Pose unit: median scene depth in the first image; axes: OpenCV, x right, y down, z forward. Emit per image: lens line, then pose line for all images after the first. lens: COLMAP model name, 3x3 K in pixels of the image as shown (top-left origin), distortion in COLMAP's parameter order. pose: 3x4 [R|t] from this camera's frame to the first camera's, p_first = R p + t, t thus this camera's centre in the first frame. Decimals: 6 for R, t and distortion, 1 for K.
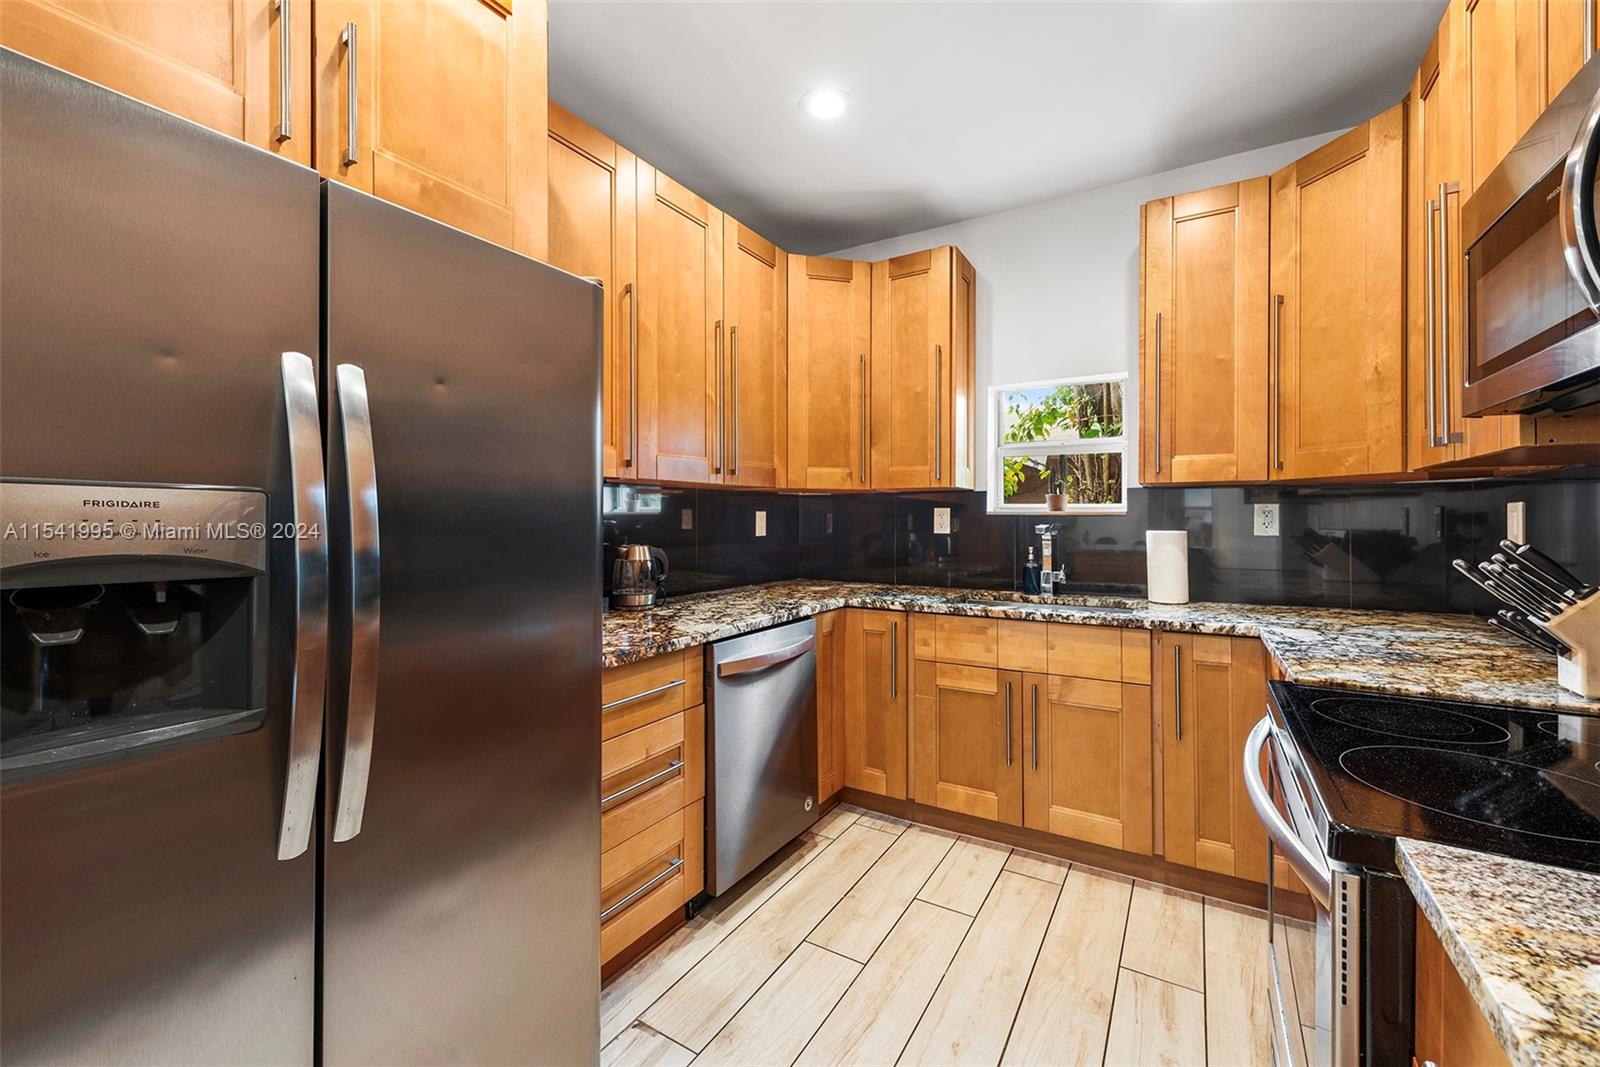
lens RADIAL K [[643.4, 0, 799.3], [0, 643.4, 515.3], [0, 0, 1]] dist [0.001561, 0.000157]
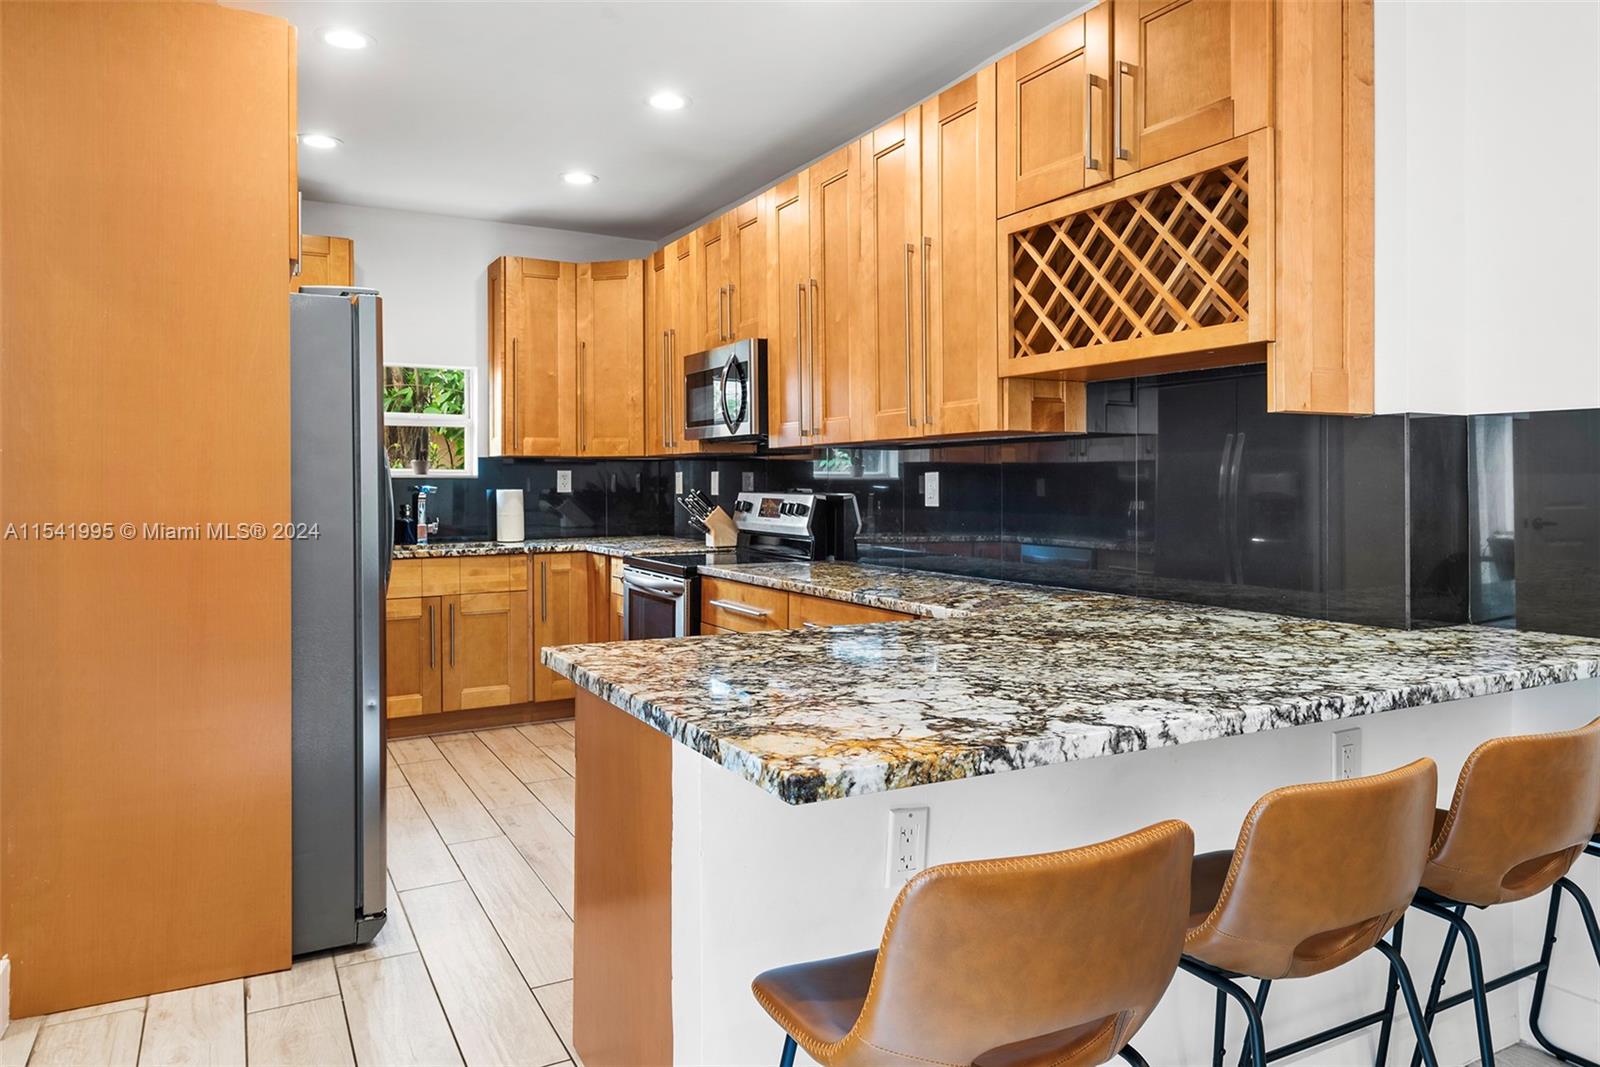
lens RADIAL K [[1071.8, 0, 803.8], [0, 1071.8, 480.6], [0, 0, 1]] dist [0.004508, 0.000879]
pose [[0.509425, -0.002814, 0.860510, -1.153547], [-0.002412, 0.999986, 0.004699, -0.008113], [-0.860512, -0.004469, 0.509411, -0.758104]]
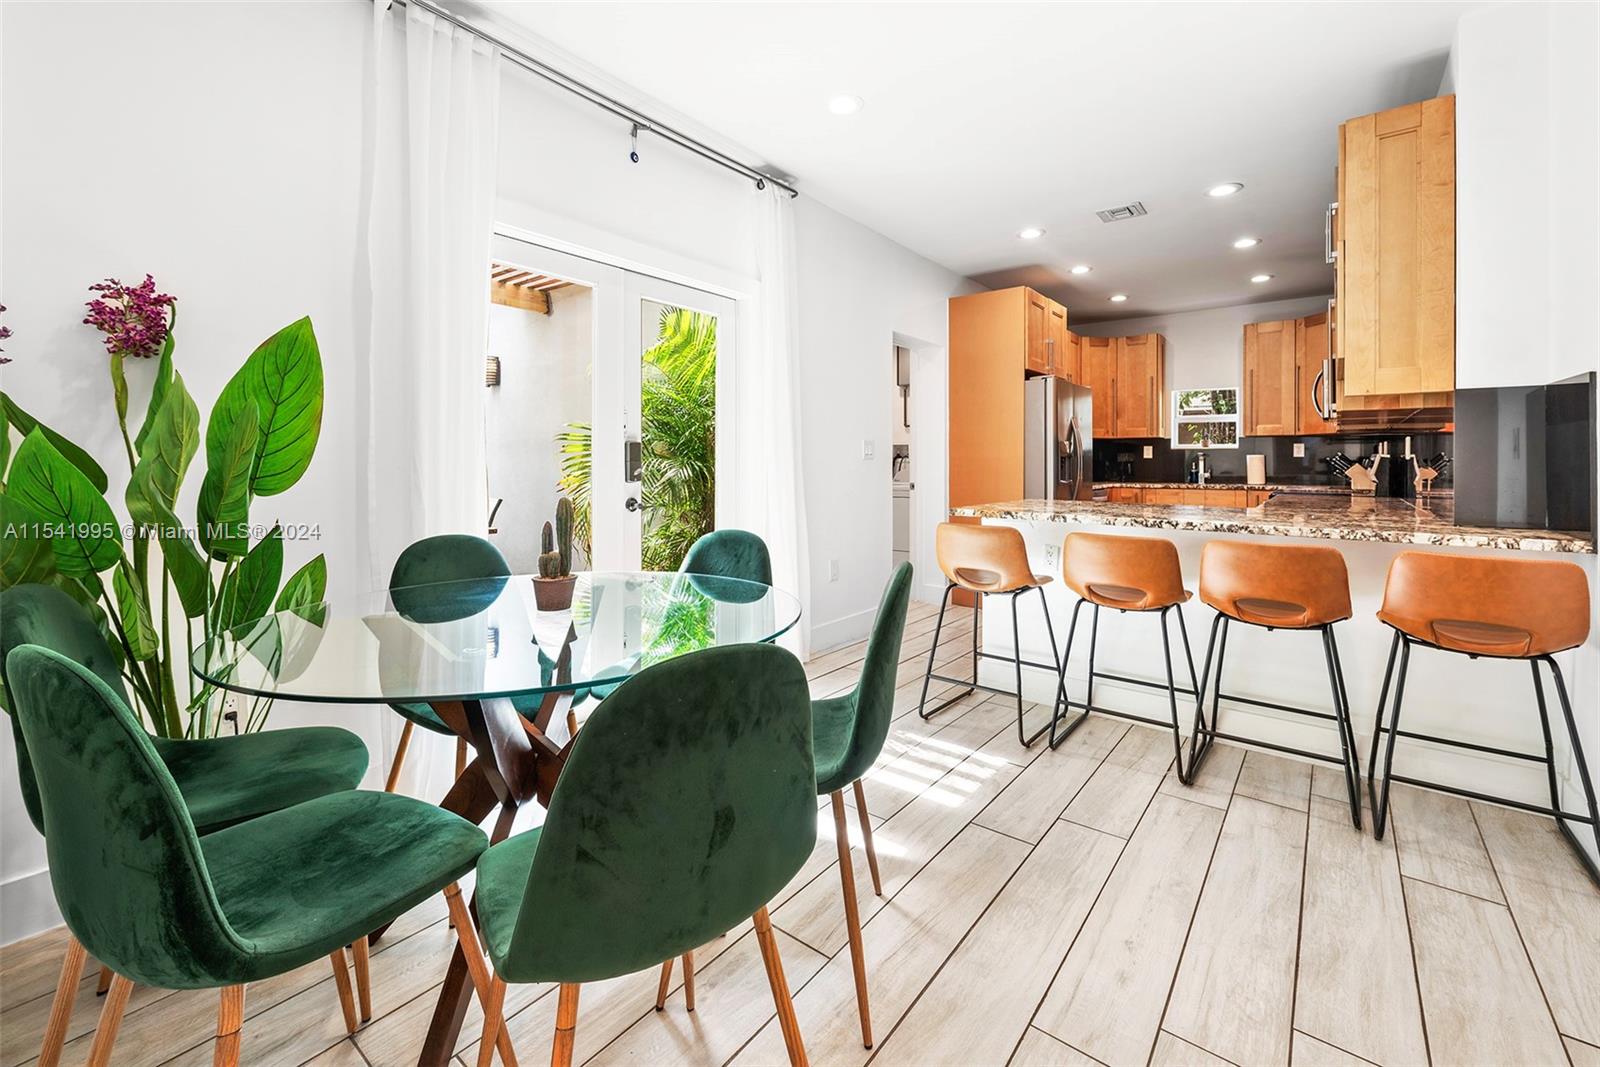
lens RADIAL K [[667.8, 0, 797.2], [0, 667.8, 461.4], [0, 0, 1]] dist [-0.001910, -0.000029]
pose [[0.992243, -0.002010, -0.124296, -0.882245], [0.003070, 0.999960, 0.008342, 0.022763], [0.124274, -0.008659, 0.992210, -1.816313]]
